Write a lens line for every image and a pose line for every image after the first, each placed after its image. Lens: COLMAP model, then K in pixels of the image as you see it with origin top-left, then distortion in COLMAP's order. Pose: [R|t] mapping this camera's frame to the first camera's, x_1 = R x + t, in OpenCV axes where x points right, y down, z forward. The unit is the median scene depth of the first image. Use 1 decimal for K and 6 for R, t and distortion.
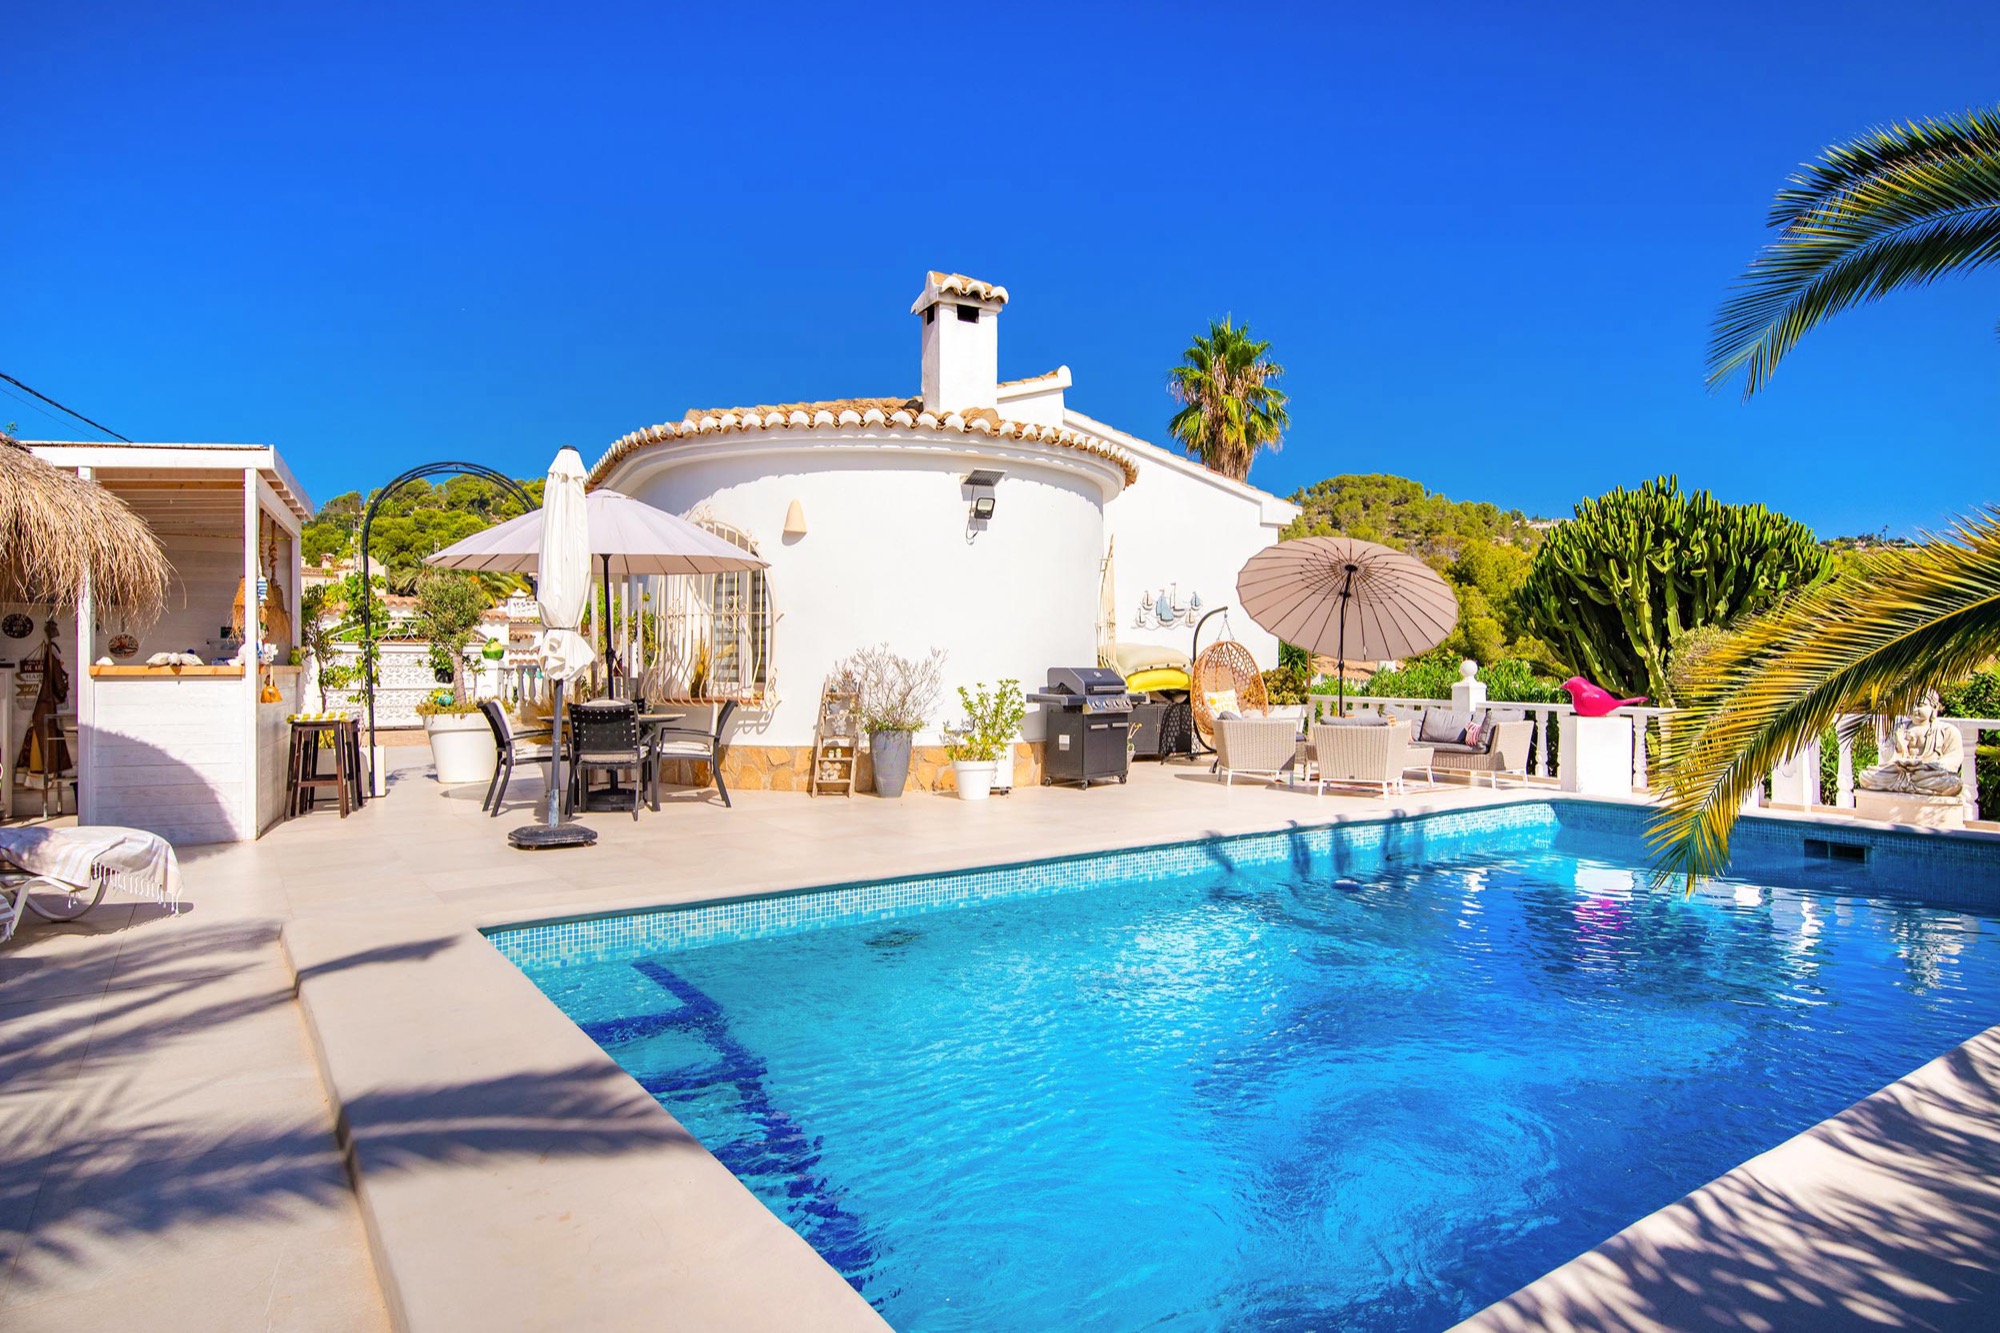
lens RADIAL K [[1163.9, 0, 1002.8], [0, 1163.9, 671.0], [0, 0, 1]] dist [-0.002094, 0.002437]
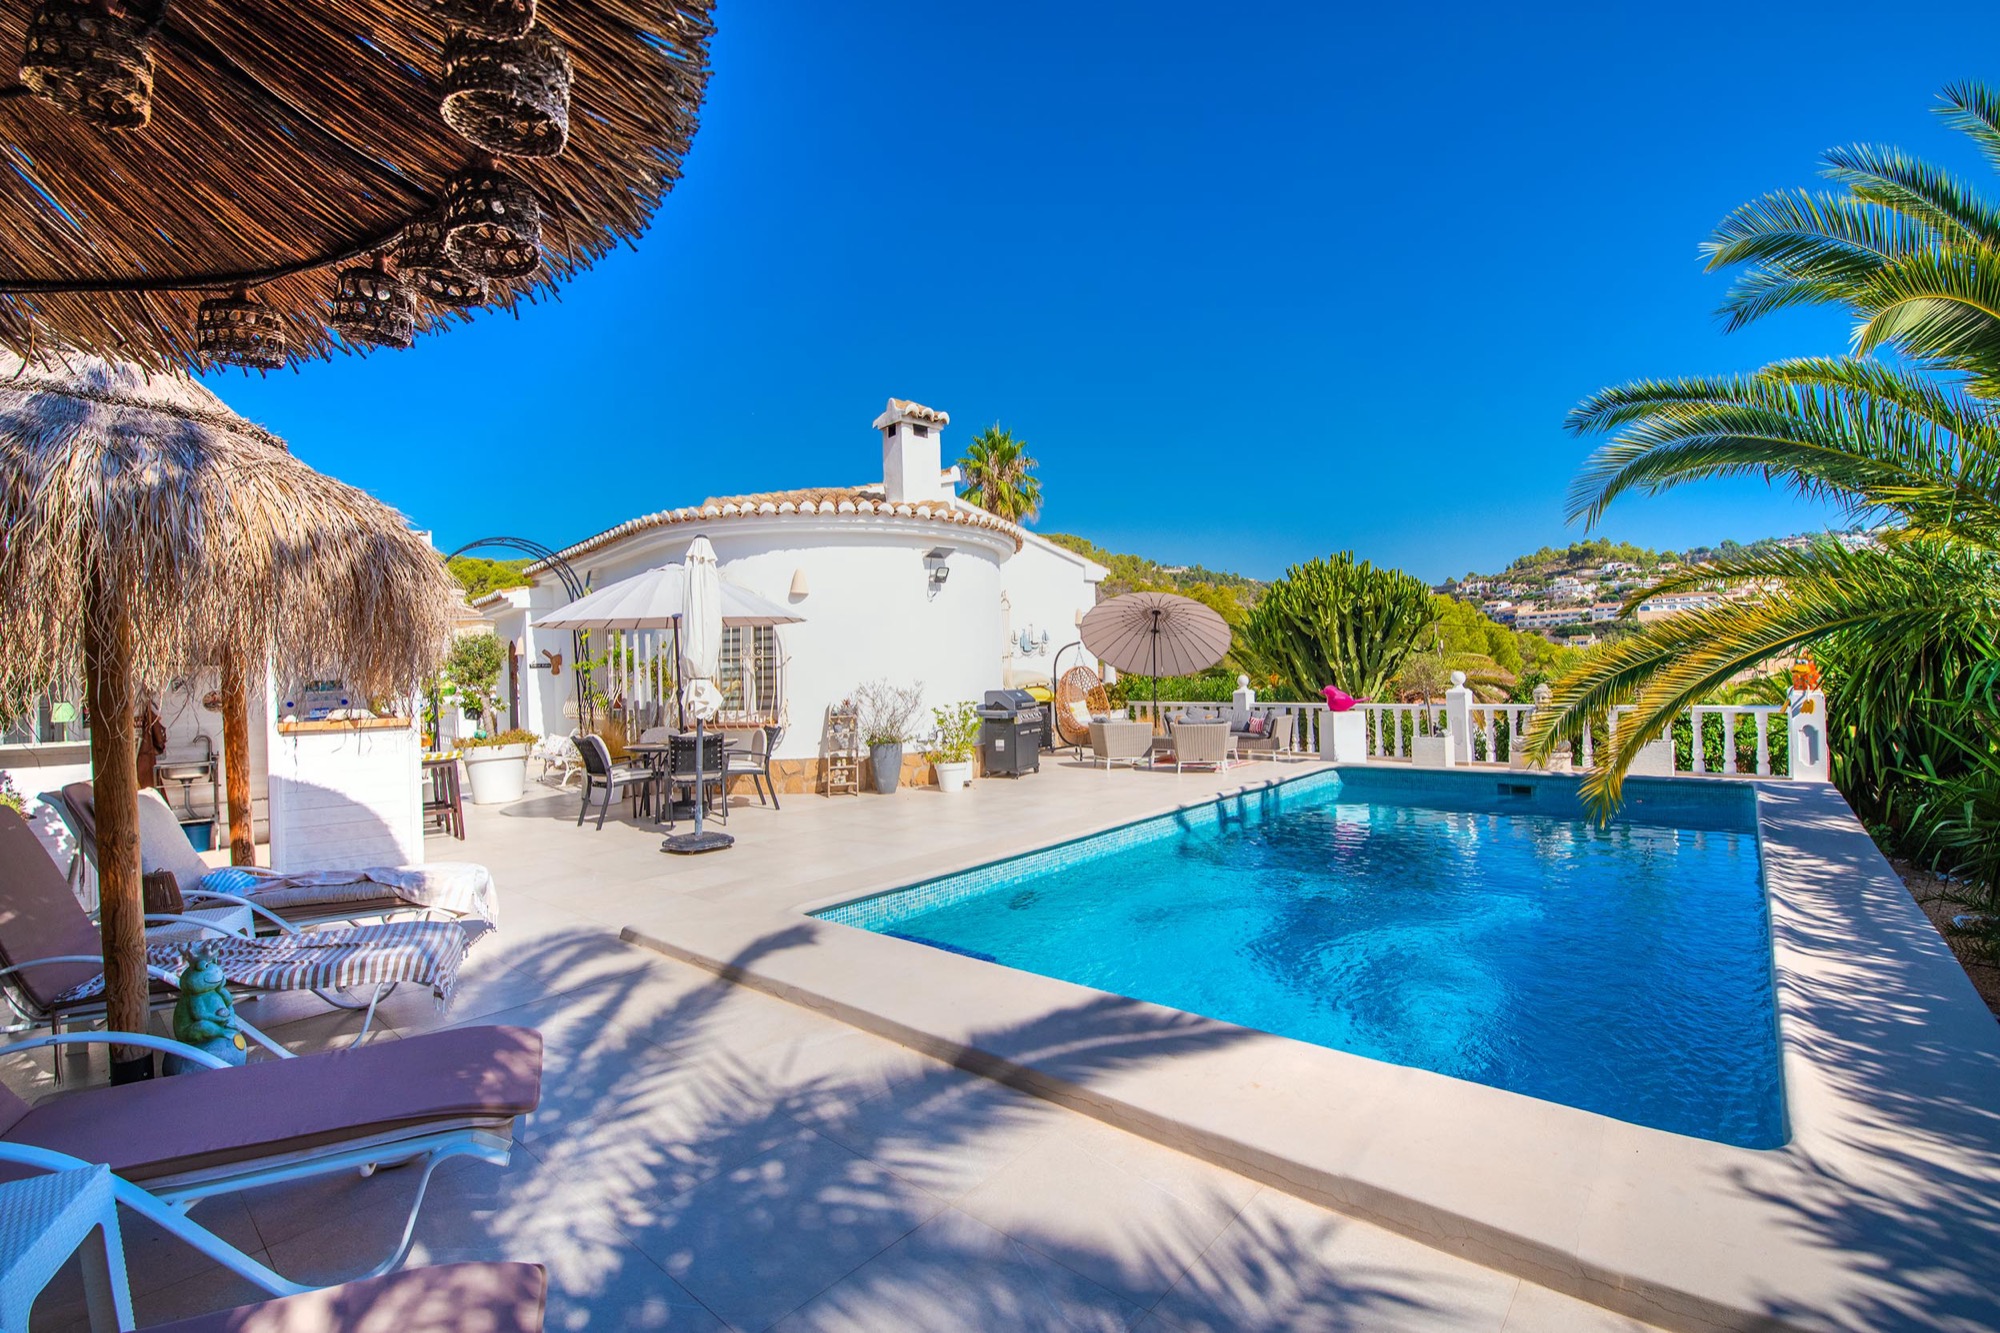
lens RADIAL K [[884.8, 0, 1021.8], [0, 884.8, 664.6], [0, 0, 1]] dist [-0.016272, 0.000611]
pose [[0.965706, -0.026001, 0.258334, -0.192898], [0.030873, 0.999413, -0.014817, -0.017484], [-0.257797, 0.022285, 0.965942, -0.014681]]
